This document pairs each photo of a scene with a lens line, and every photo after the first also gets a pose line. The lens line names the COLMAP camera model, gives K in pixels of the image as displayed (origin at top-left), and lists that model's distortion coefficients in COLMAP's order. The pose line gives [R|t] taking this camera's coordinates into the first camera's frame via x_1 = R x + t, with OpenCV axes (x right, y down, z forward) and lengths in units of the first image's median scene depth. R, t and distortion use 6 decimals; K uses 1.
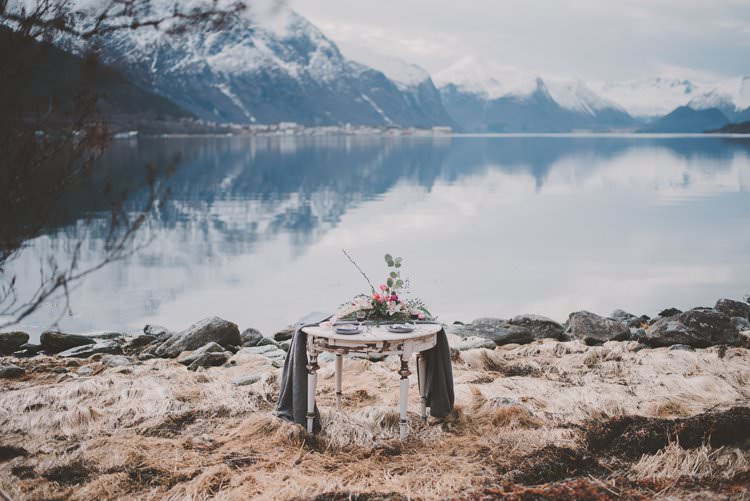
lens RADIAL K [[1130.8, 0, 414.2], [0, 1130.8, 280.5], [0, 0, 1]] dist [-0.101448, 0.000000]
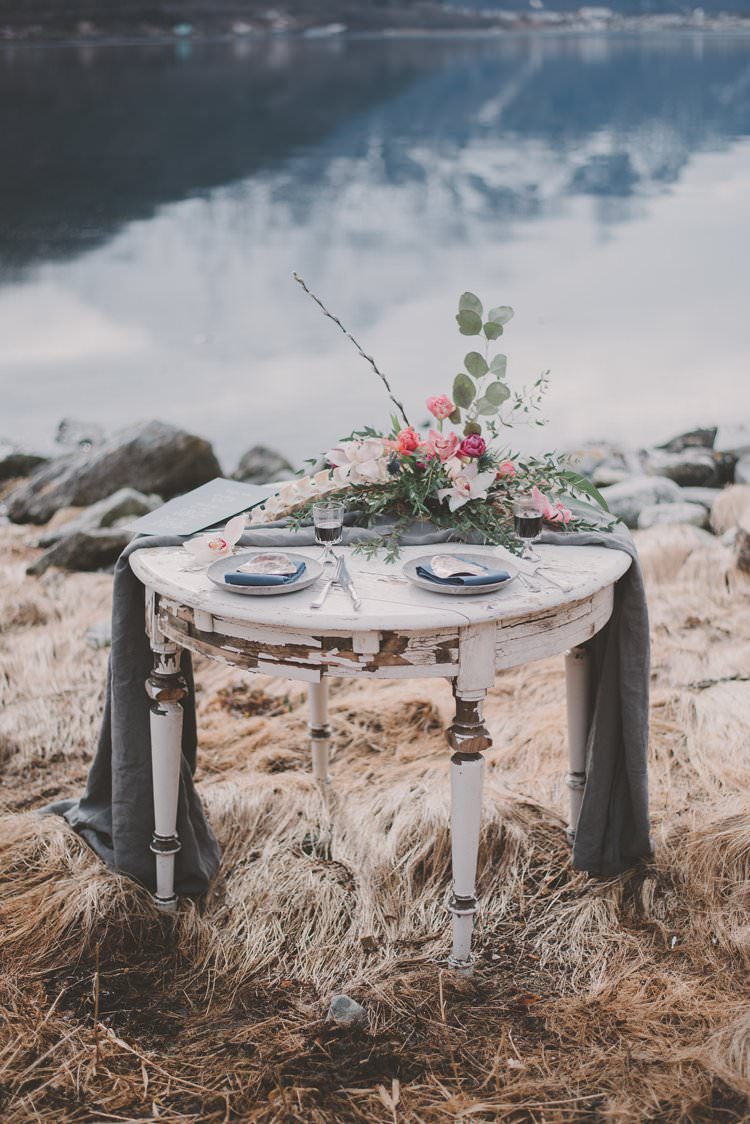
lens RADIAL K [[1836.7, 0, 410.5], [0, 1836.7, 616.3], [0, 0, 1]] dist [-0.099994, 0.000000]
pose [[0.977951, 0.052364, -0.202160, 0.044848], [-0.014729, 0.982937, 0.183353, -0.019457], [0.208312, -0.176332, 0.962036, 0.390458]]
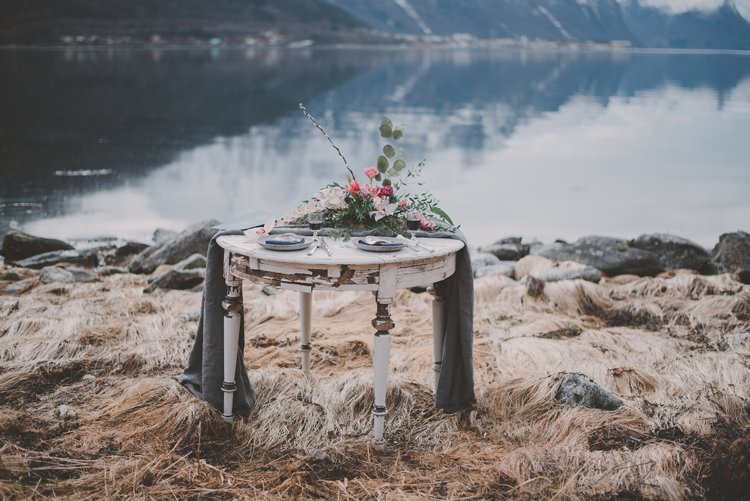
lens RADIAL K [[1130.8, 0, 388.6], [0, 1130.8, 265.8], [0, 0, 1]] dist [-0.101448, 0.000000]
pose [[0.984188, 0.042777, -0.171882, 0.060185], [-0.032144, 0.997421, 0.064178, 0.011745], [0.174184, -0.057638, 0.983025, 0.308881]]
